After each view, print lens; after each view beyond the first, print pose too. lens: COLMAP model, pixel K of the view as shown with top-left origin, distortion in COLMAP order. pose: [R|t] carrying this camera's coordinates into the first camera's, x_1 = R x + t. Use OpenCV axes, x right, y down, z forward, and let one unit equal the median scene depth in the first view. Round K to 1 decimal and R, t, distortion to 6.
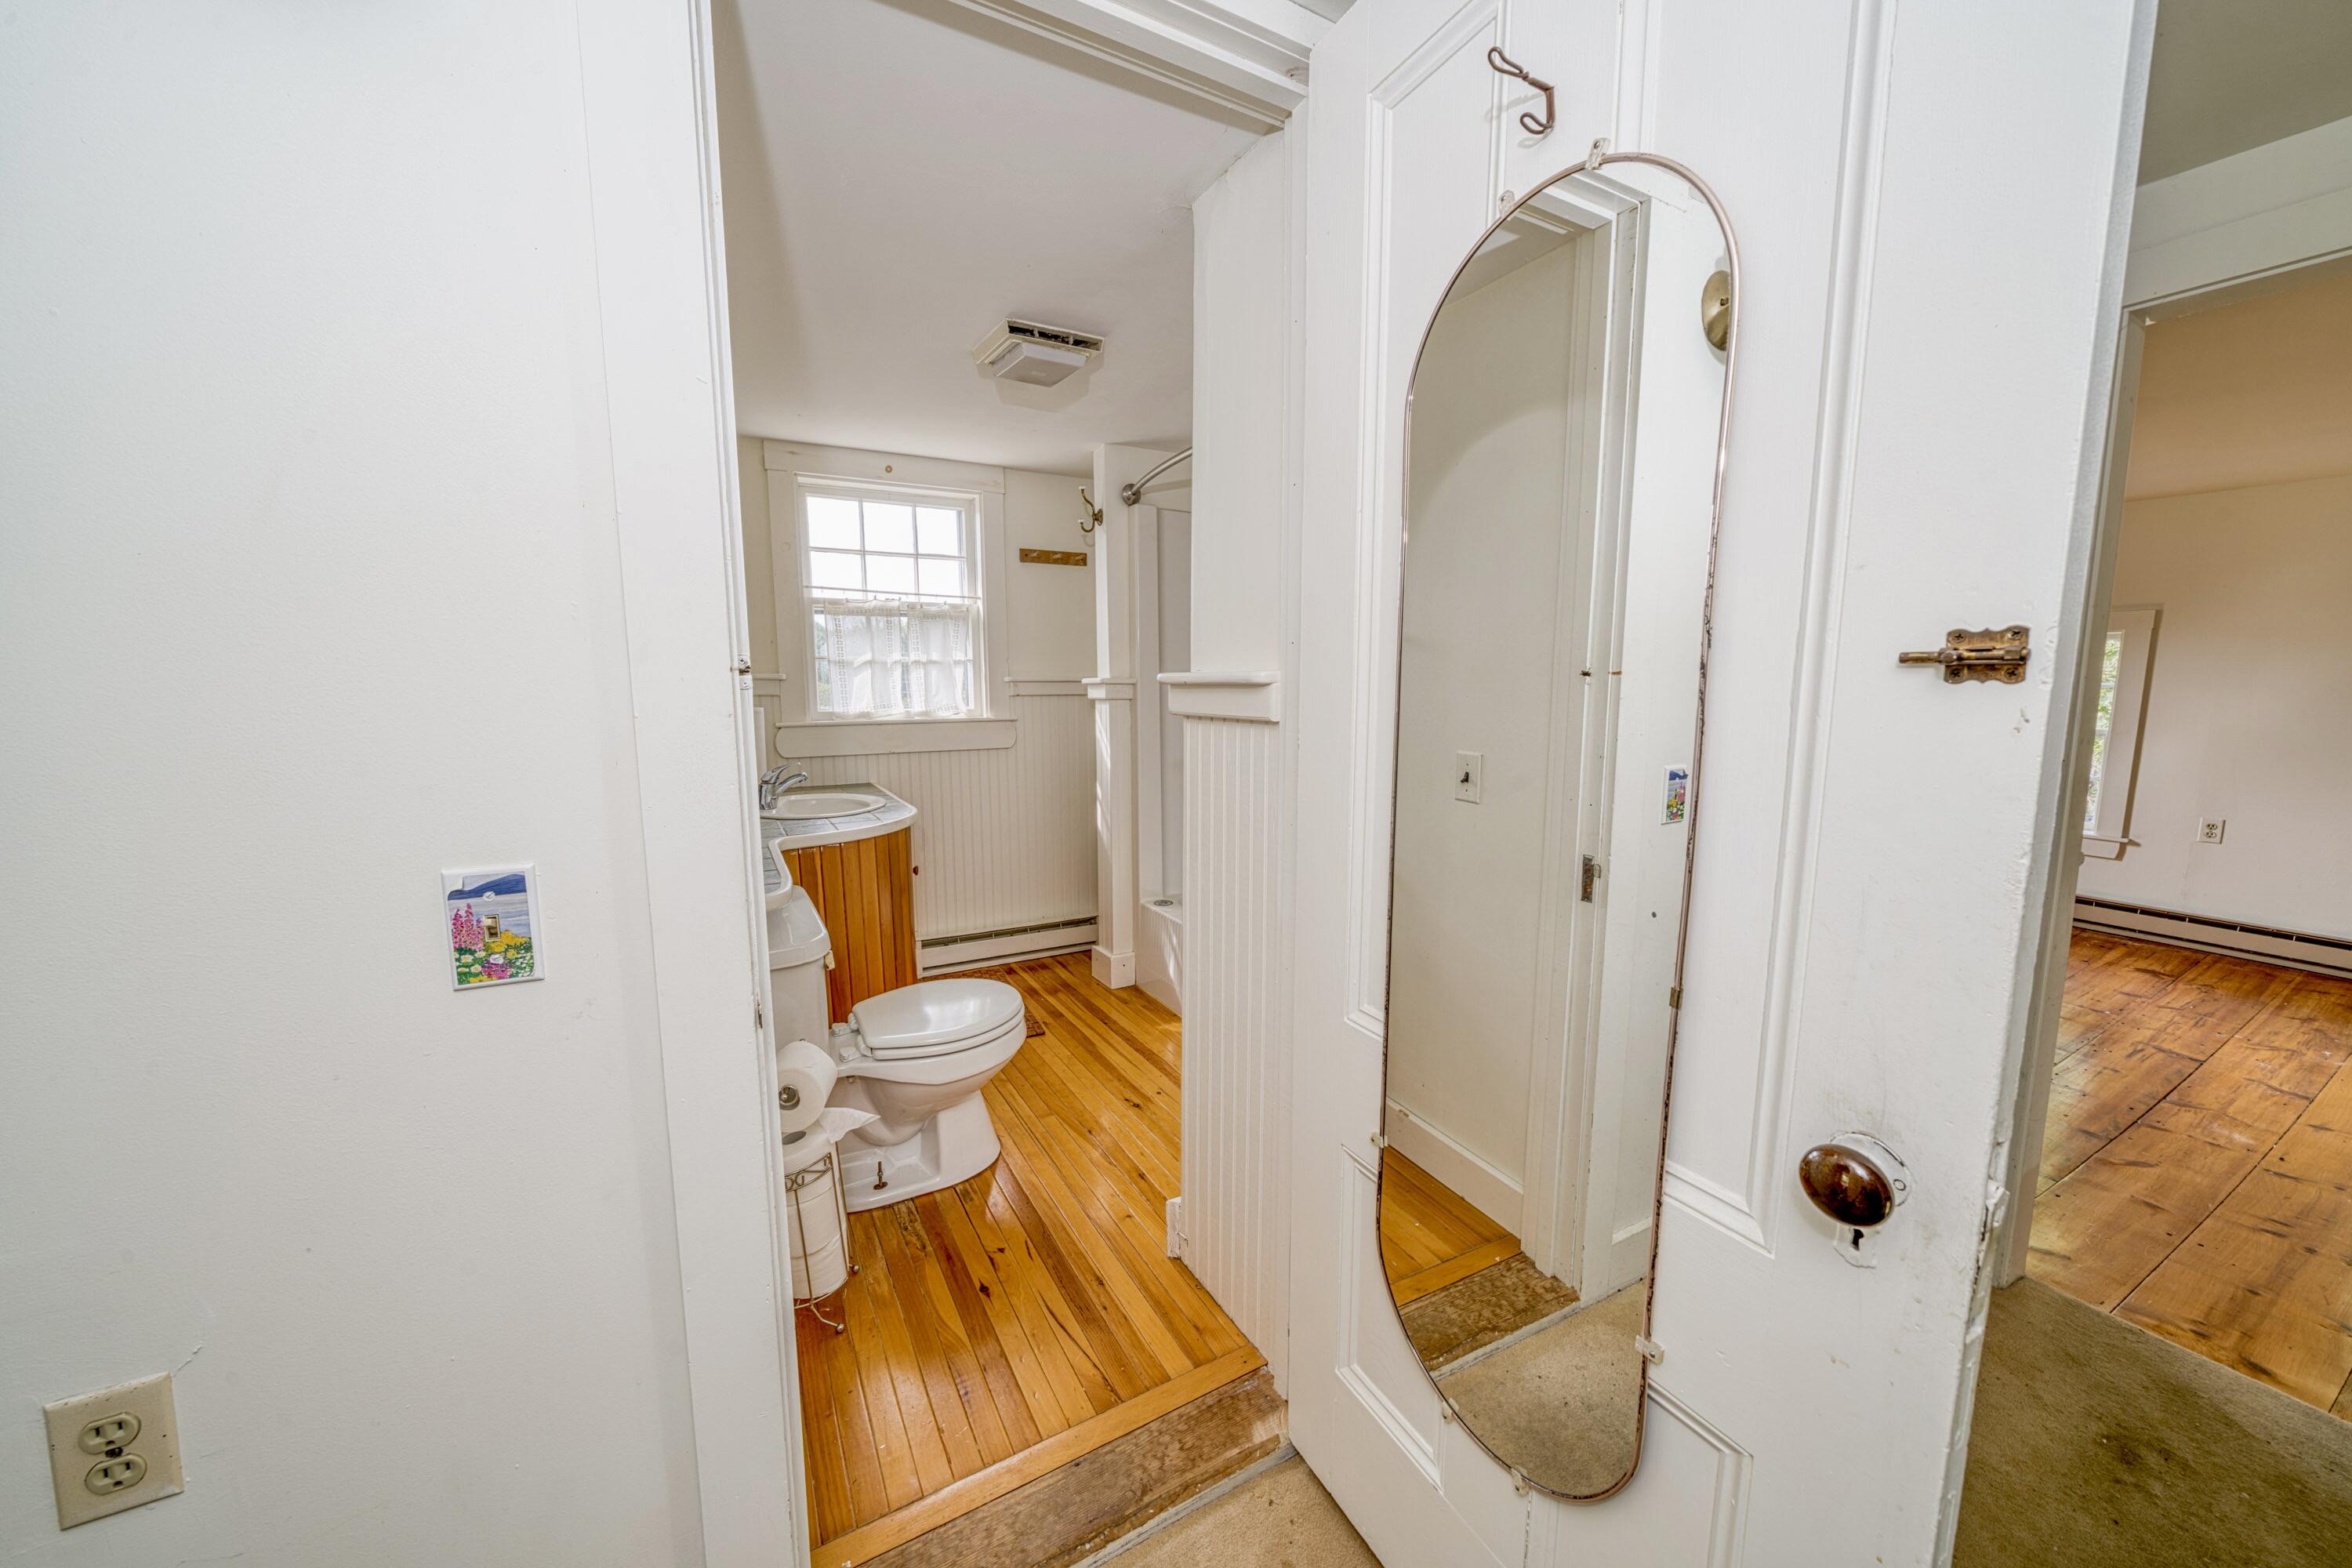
lens RADIAL K [[826.1, 0, 1174.8], [0, 826.1, 784.0], [0, 0, 1]] dist [-0.001495, -0.000056]
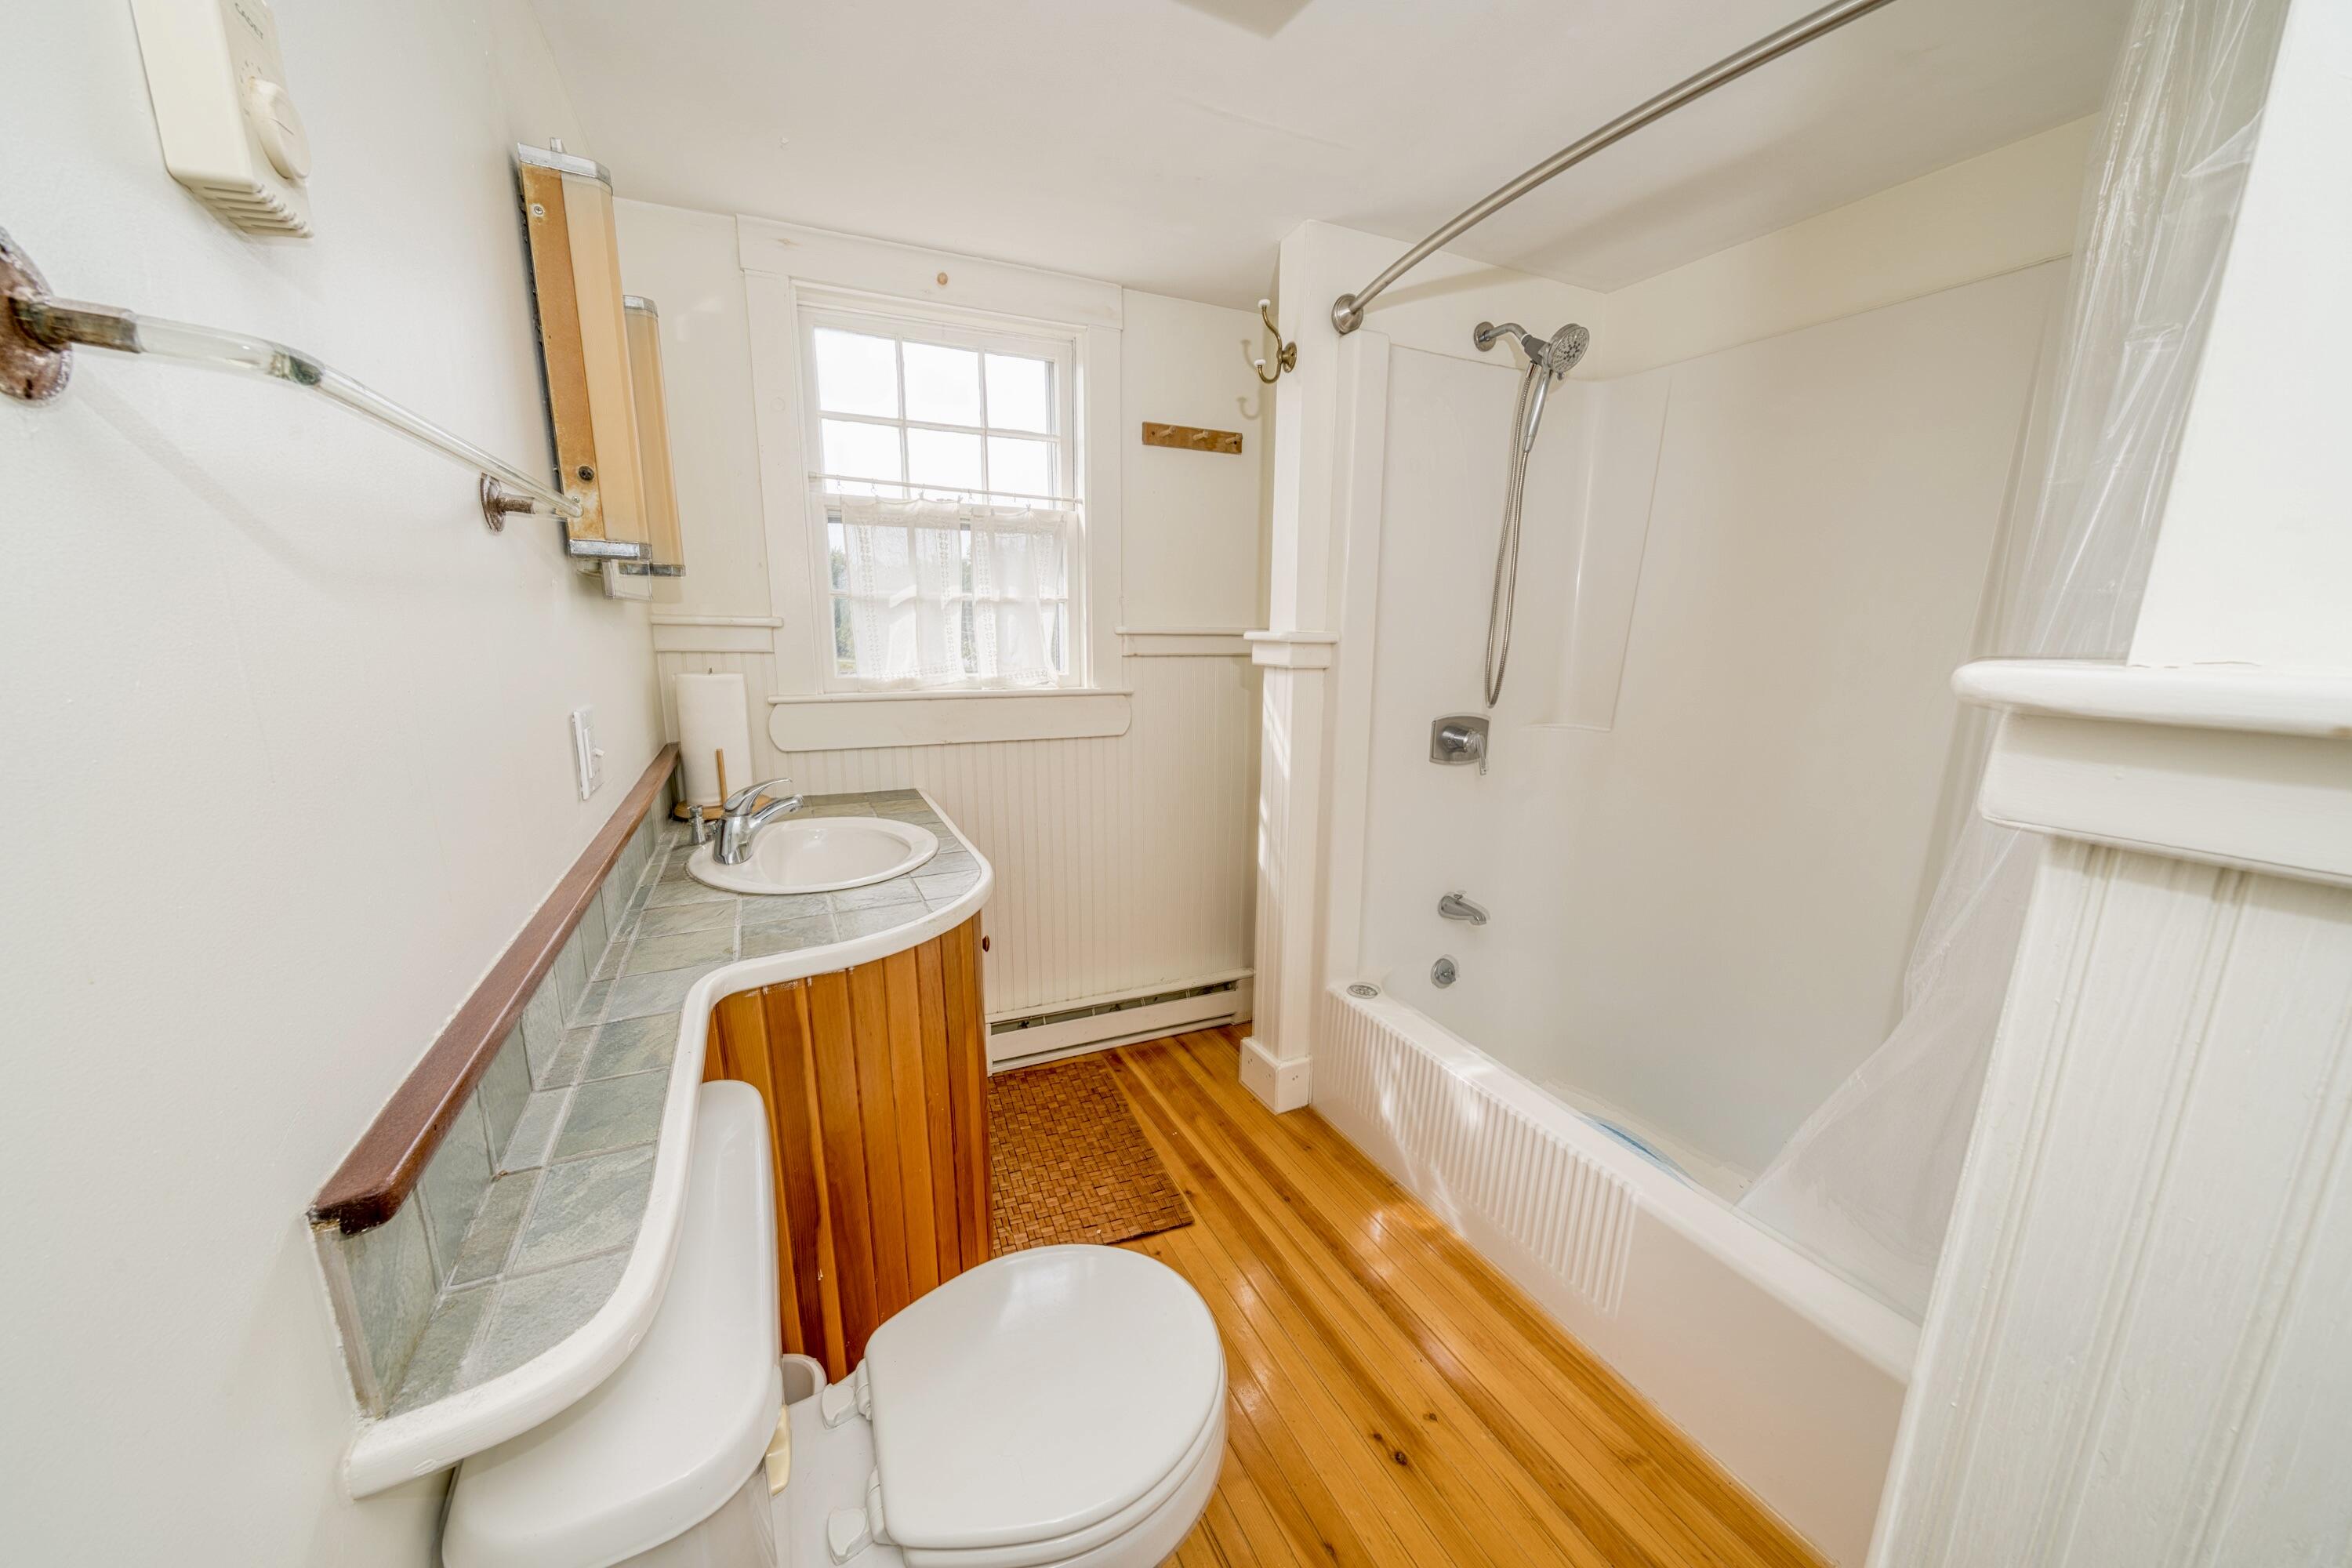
lens RADIAL K [[856.0, 0, 1168.4], [0, 856.0, 817.8], [0, 0, 1]] dist [0.000093, -0.000016]
pose [[0.996866, 0.032374, -0.072187, -0.116842], [-0.025120, 0.994748, 0.099223, -0.049703], [0.075020, -0.097099, 0.992443, 0.333529]]
